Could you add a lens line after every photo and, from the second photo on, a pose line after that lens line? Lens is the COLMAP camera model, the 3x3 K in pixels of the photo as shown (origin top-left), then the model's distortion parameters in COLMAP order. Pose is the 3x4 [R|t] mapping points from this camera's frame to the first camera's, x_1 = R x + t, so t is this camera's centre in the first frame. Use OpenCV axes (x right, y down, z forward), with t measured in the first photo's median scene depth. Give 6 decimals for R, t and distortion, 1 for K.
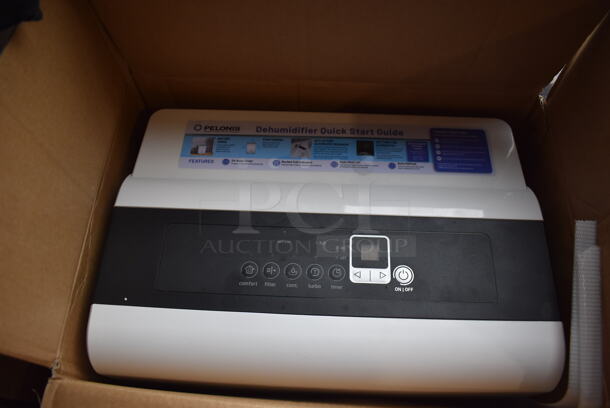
lens RADIAL K [[459.5, 0, 302.1], [0, 459.5, 205.0], [0, 0, 1]] dist [-0.113867, 0.026106]
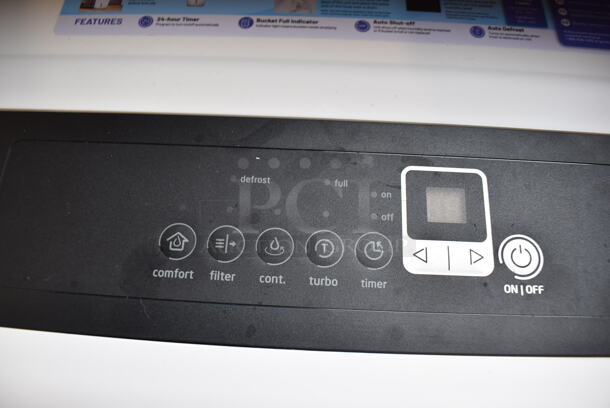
lens RADIAL K [[459.5, 0, 303.4], [0, 459.5, 199.9], [0, 0, 1]] dist [-0.113867, 0.026106]
pose [[0.999863, 0.008296, 0.014304, 0.001113], [-0.009849, 0.993641, 0.112166, 0.050160], [-0.013283, -0.112292, 0.993587, 0.565669]]
